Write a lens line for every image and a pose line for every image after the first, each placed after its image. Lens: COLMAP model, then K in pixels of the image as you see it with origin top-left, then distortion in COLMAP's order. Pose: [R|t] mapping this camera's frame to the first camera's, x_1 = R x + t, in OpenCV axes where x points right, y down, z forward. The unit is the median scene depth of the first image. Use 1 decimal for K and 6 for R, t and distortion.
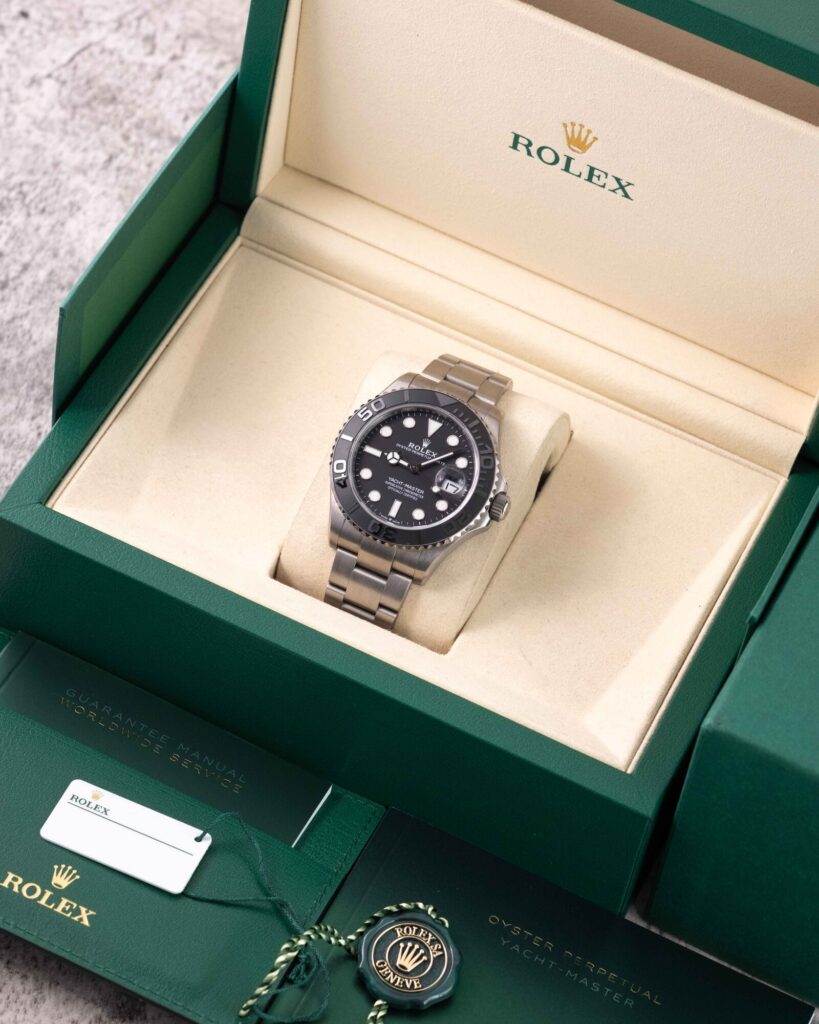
lens RADIAL K [[3780.5, 0, 409.5], [0, 3780.5, 512.0], [0, 0, 1]] dist [1.106575, -35.320538]
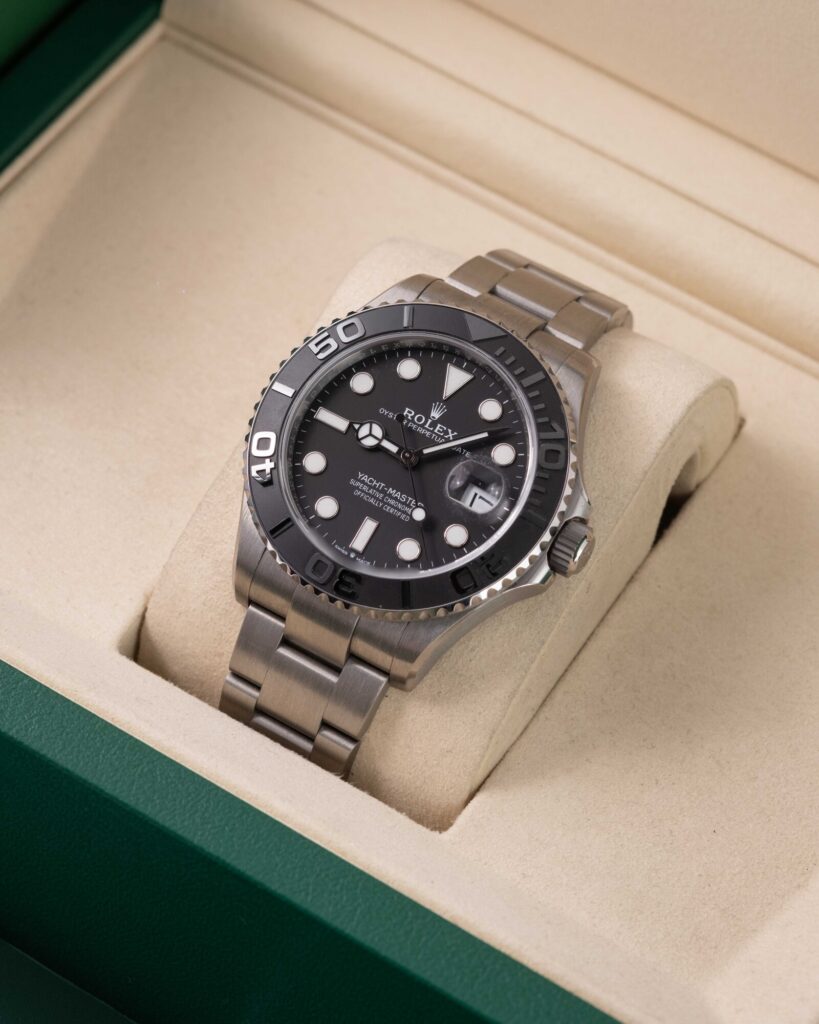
lens RADIAL K [[3780.5, 0, 409.5], [0, 3780.5, 512.0], [0, 0, 1]] dist [1.106575, -35.320538]
pose [[0.992646, 0.074326, -0.095550, 0.050089], [-0.077164, 0.996670, -0.026346, 0.008906], [0.093273, 0.033526, 0.995076, 0.495036]]
